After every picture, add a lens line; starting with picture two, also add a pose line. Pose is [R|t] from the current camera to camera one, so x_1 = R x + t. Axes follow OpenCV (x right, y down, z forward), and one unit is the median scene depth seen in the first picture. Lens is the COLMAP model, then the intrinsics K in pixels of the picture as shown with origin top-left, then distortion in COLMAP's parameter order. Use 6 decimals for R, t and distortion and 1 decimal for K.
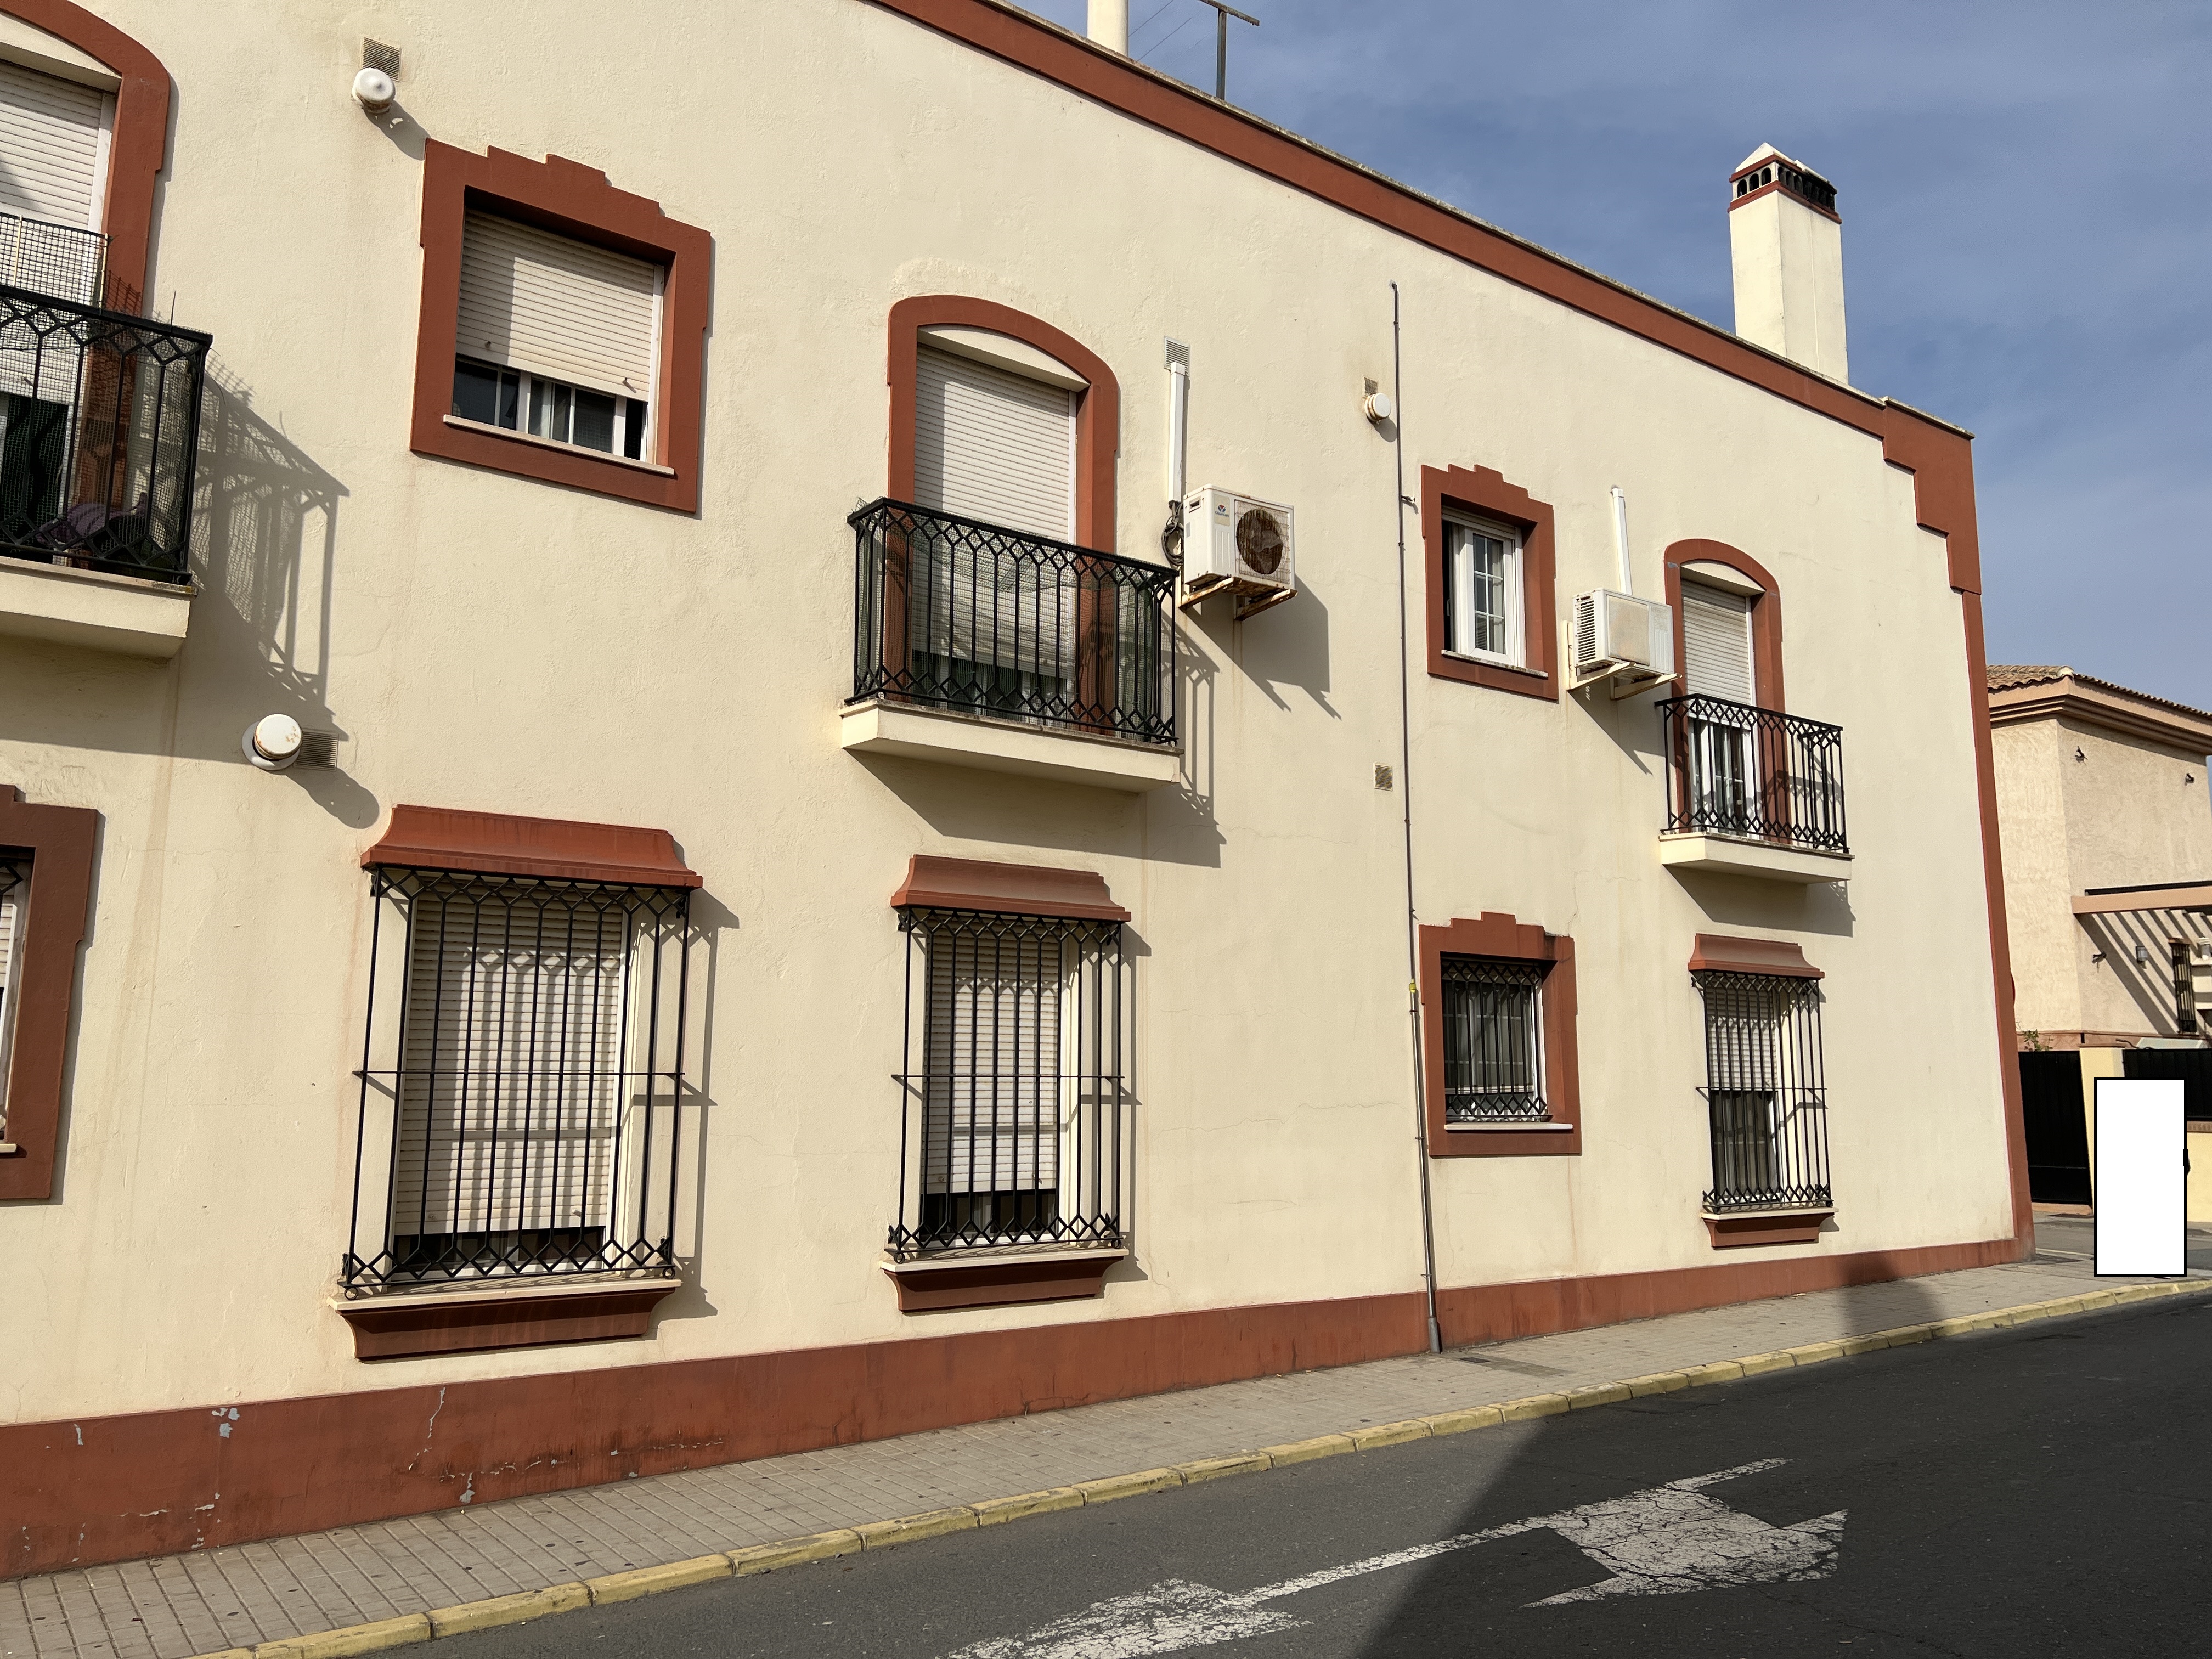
lens RADIAL K [[1609.0, 0, 1105.6], [0, 1609.0, 841.8], [0, 0, 1]] dist [0.111711, -0.147072]
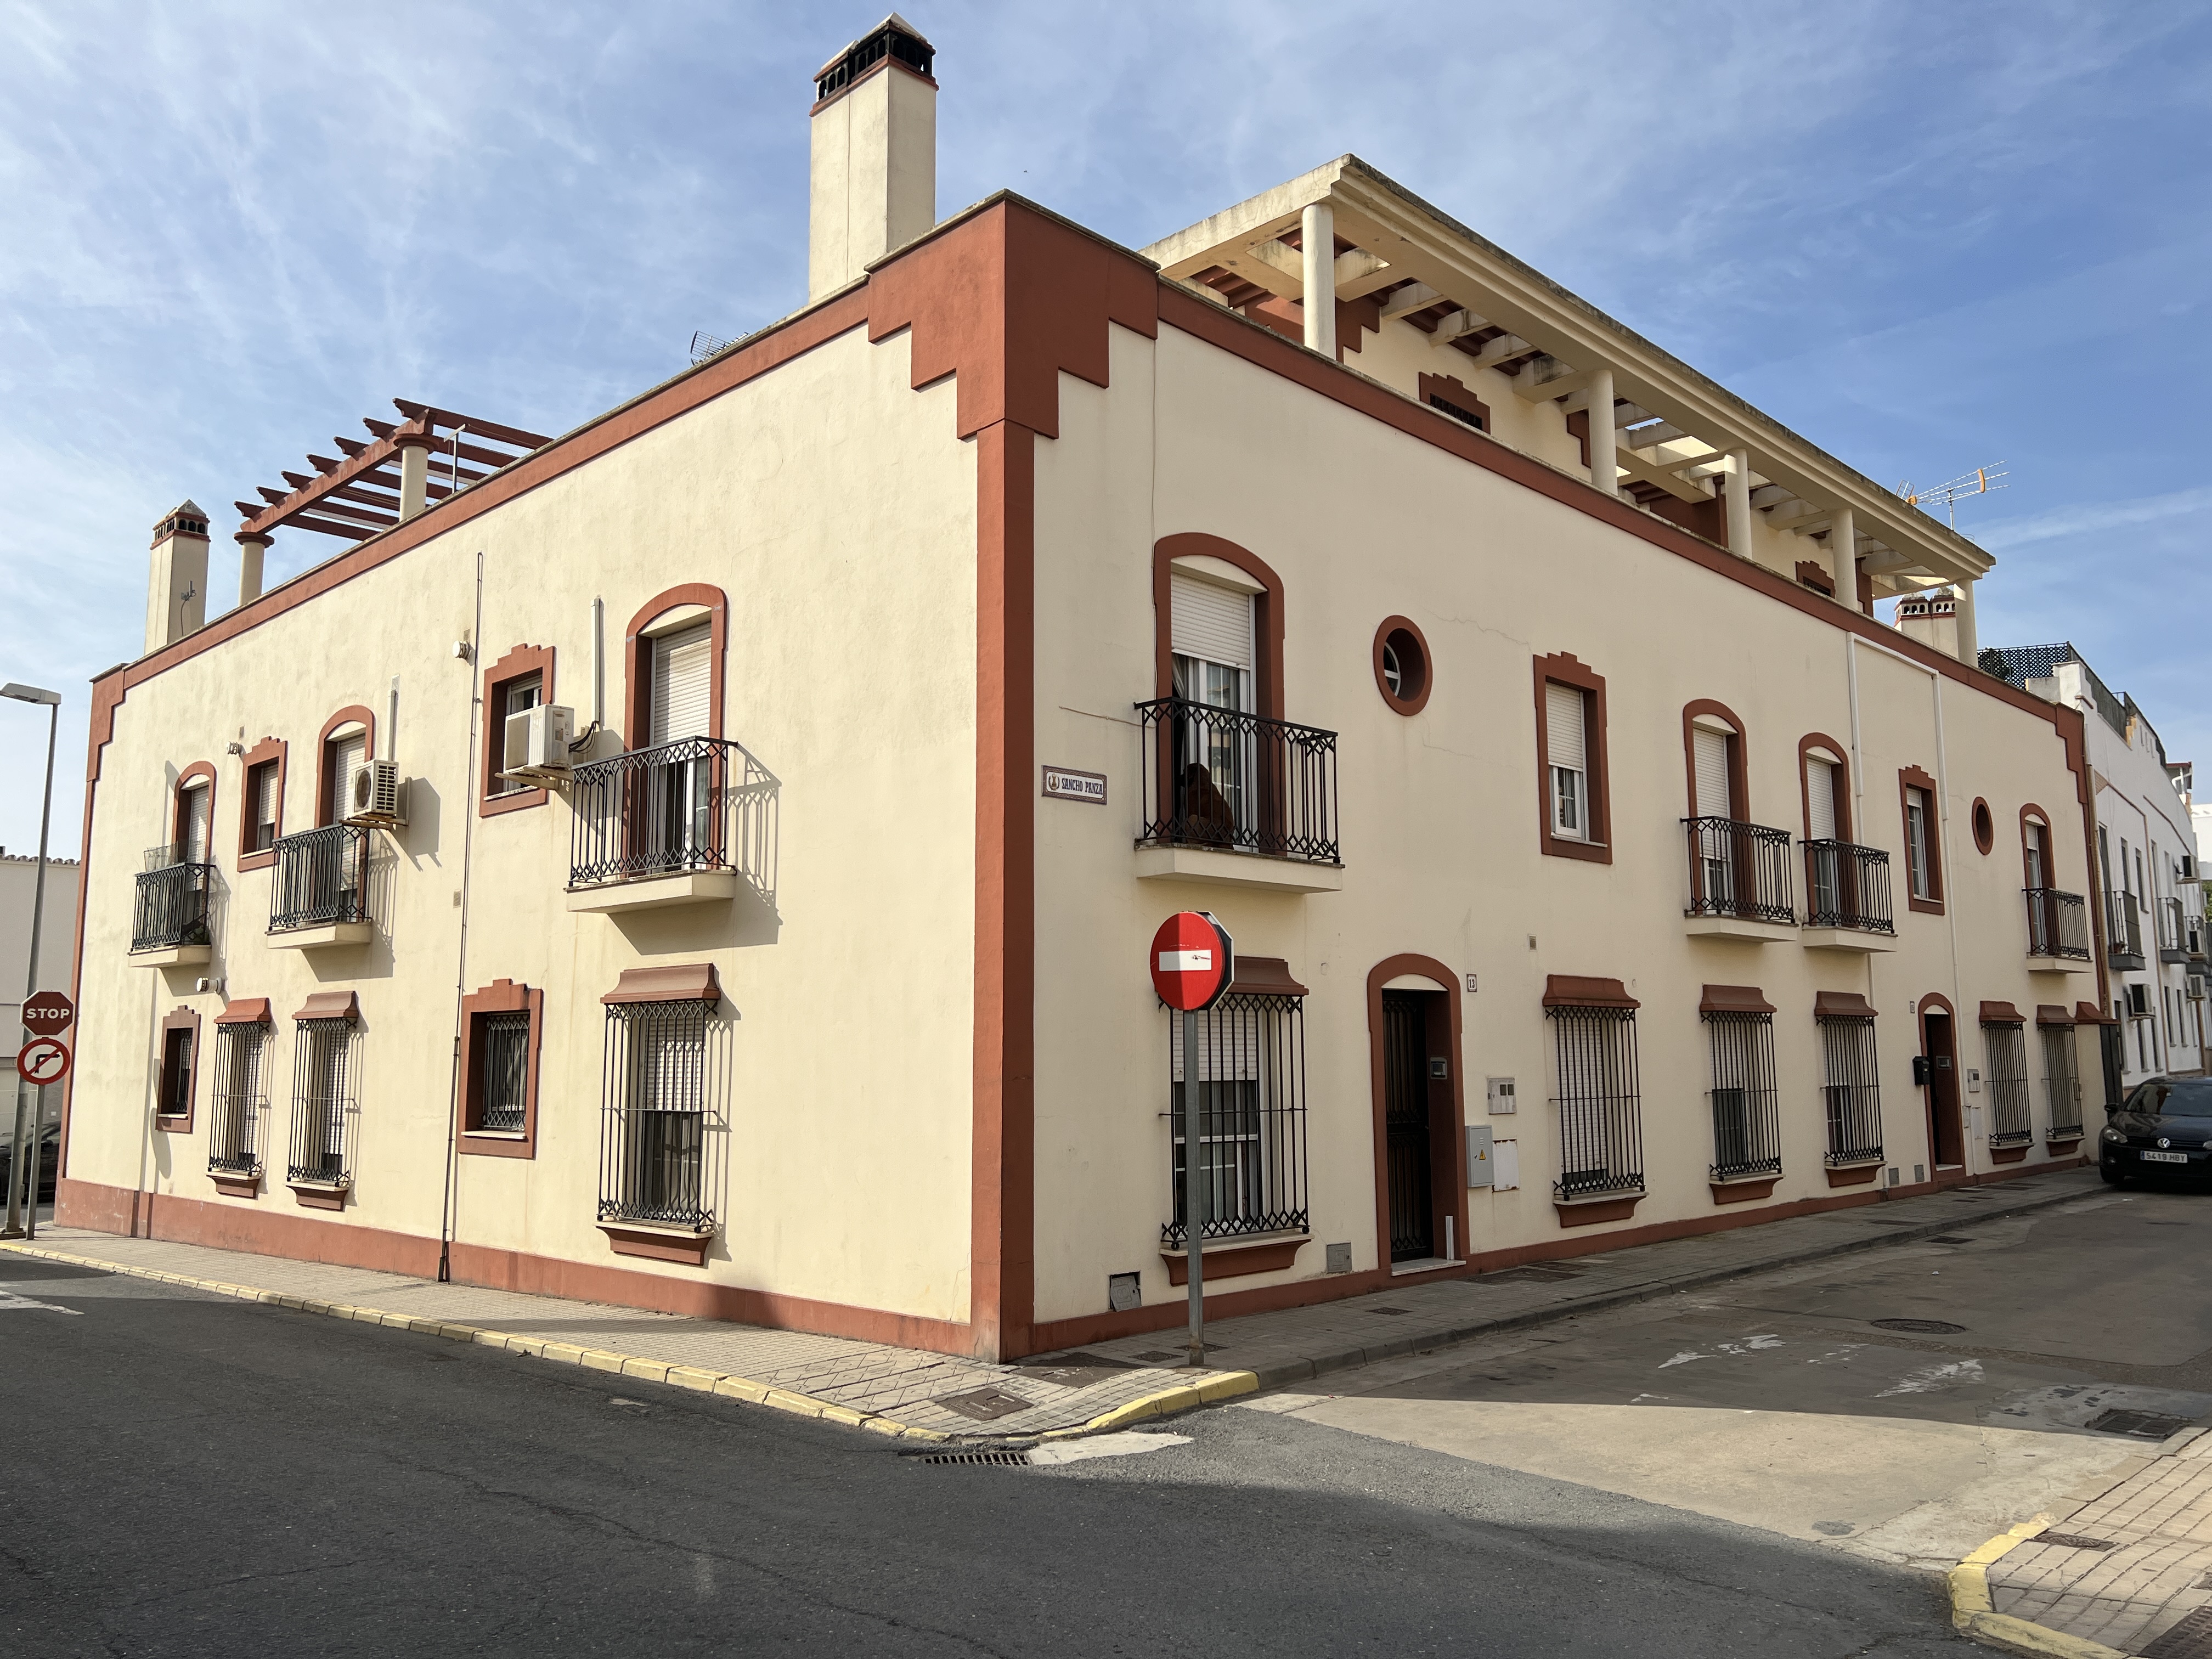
lens RADIAL K [[1678.6, 0, 1090.0], [0, 1678.6, 833.0], [0, 0, 1]] dist [0.051292, -0.037550]
pose [[0.161510, -0.136096, -0.977442, 1.793664], [0.152994, 0.981924, -0.111439, 0.163736], [0.974940, -0.131544, 0.179412, 1.290799]]
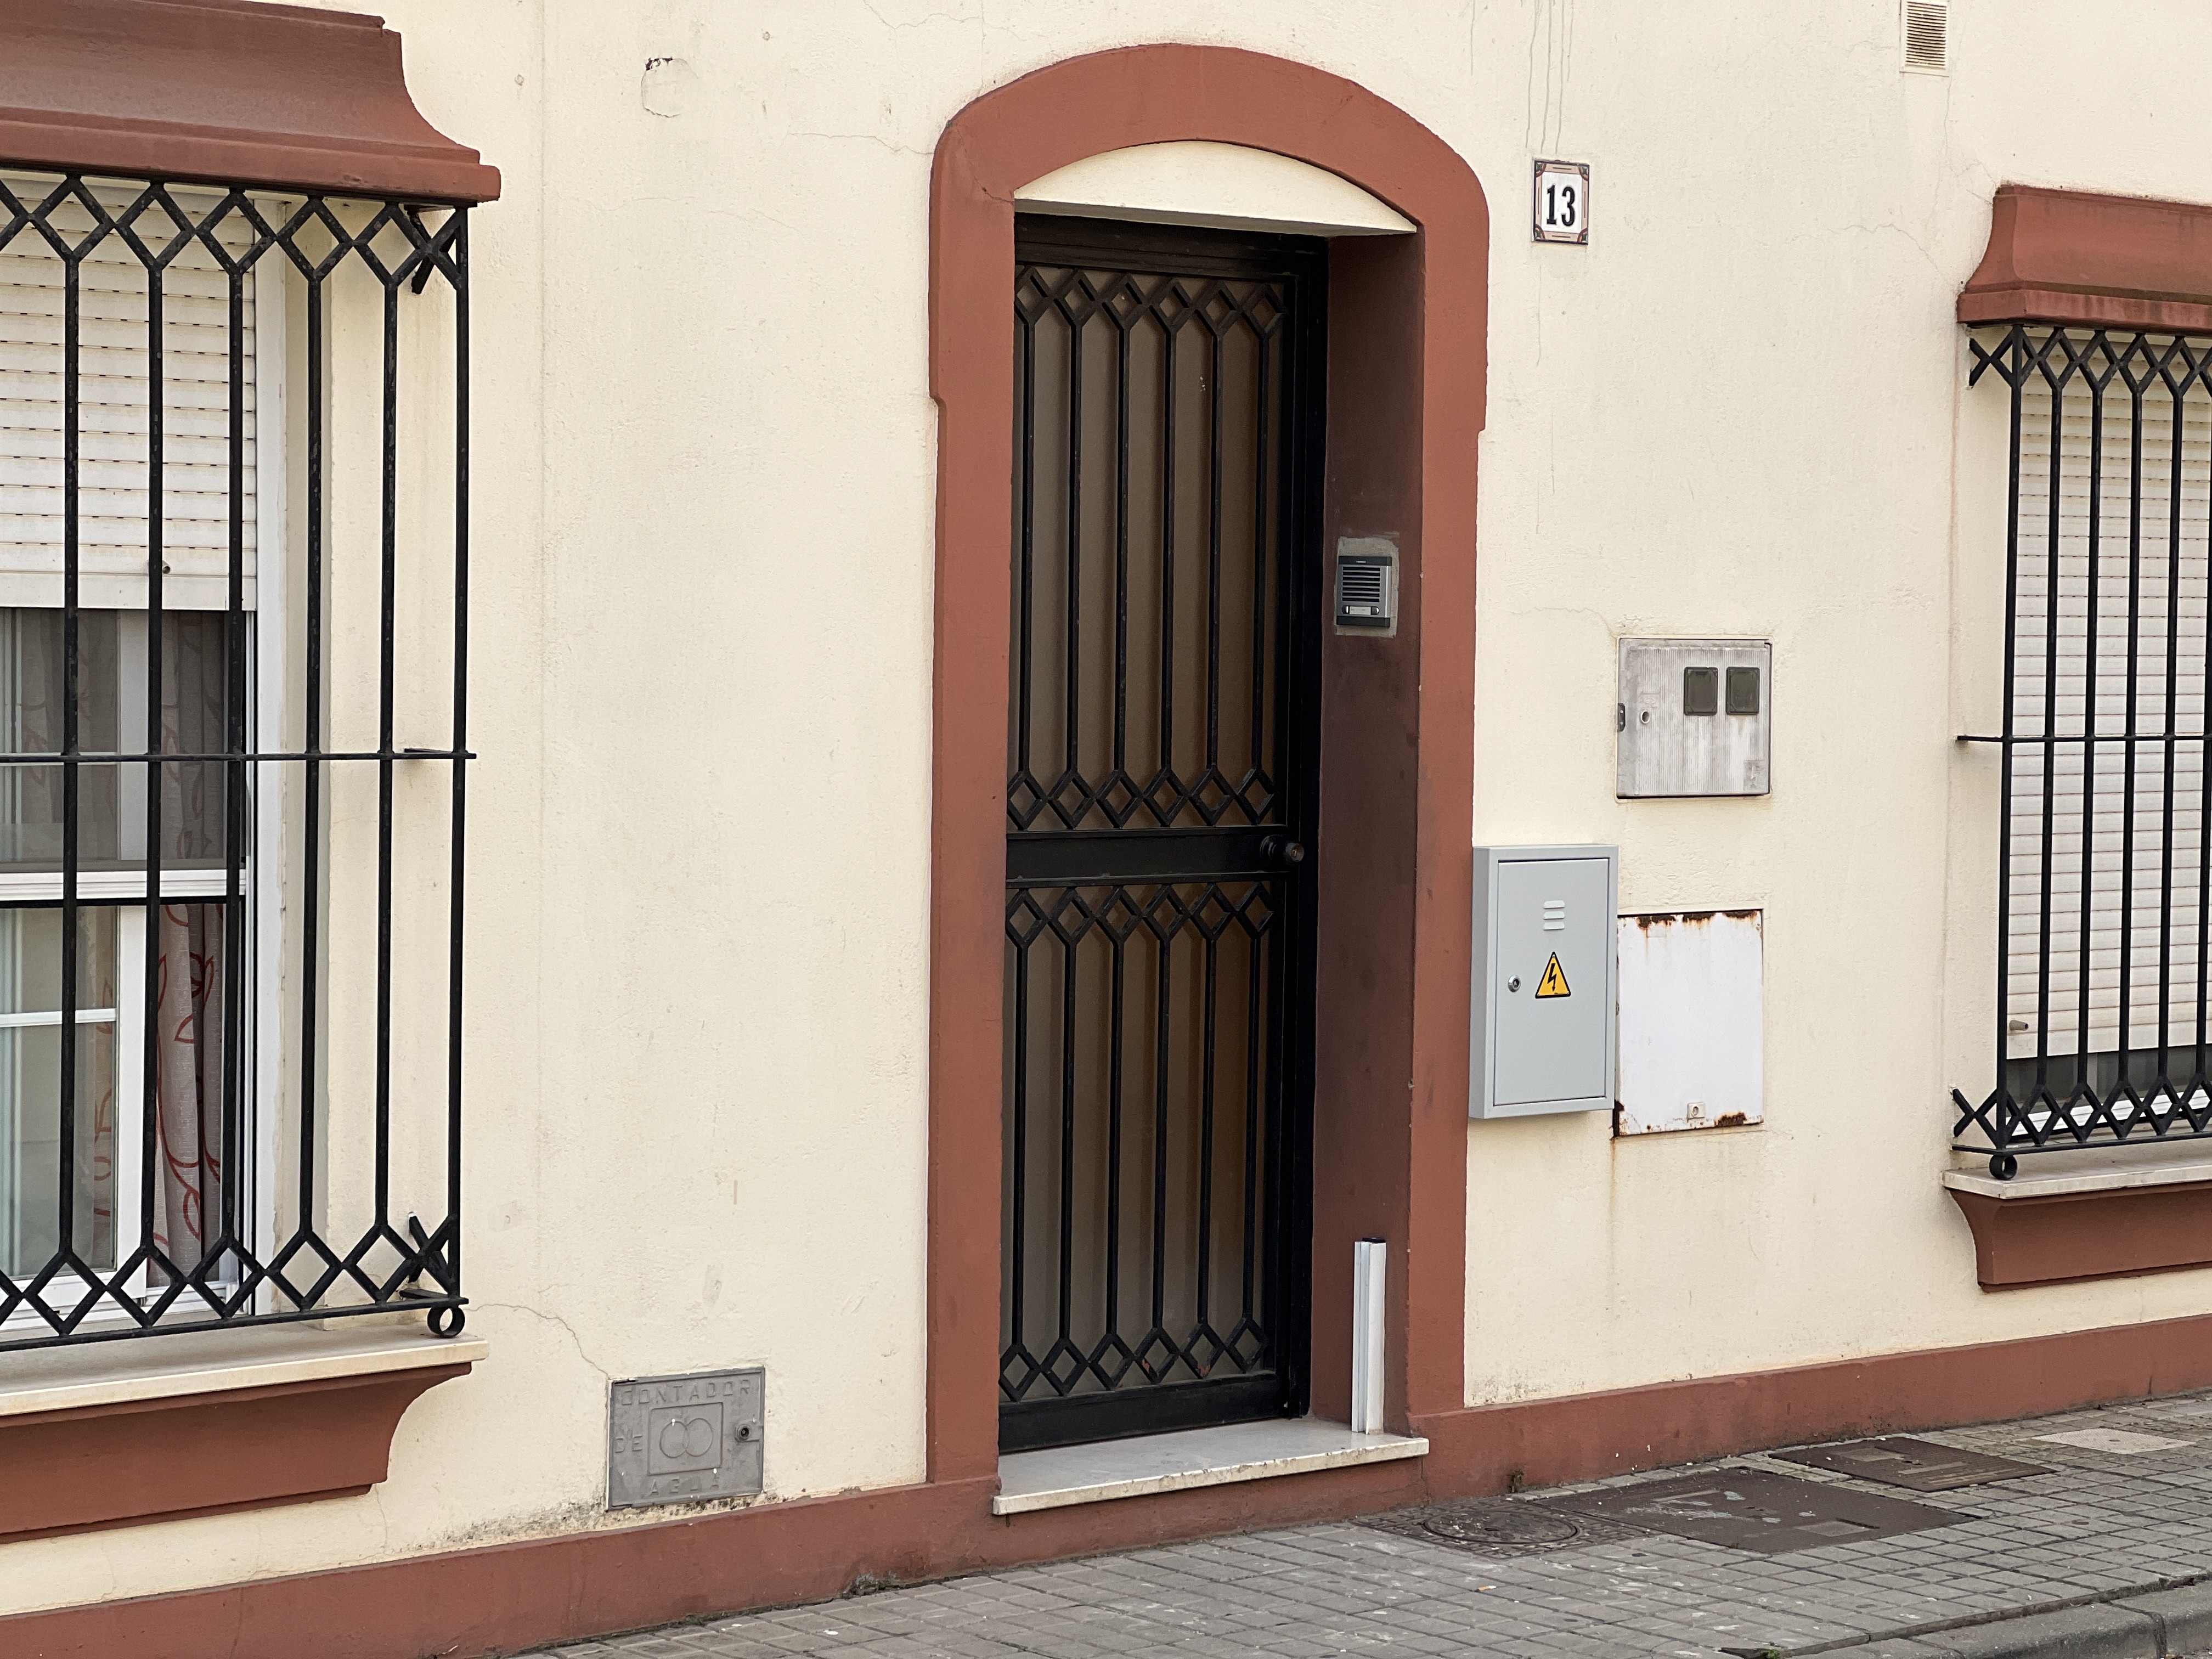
lens RADIAL K [[5226.2, 0, 1215.2], [0, 5226.2, 889.5], [0, 0, 1]] dist [0.187268, 0.621194]
pose [[0.116703, 0.046360, -0.992084, 1.402236], [0.135655, 0.988804, 0.062165, 0.233597], [0.983859, -0.141836, 0.109107, 1.649421]]
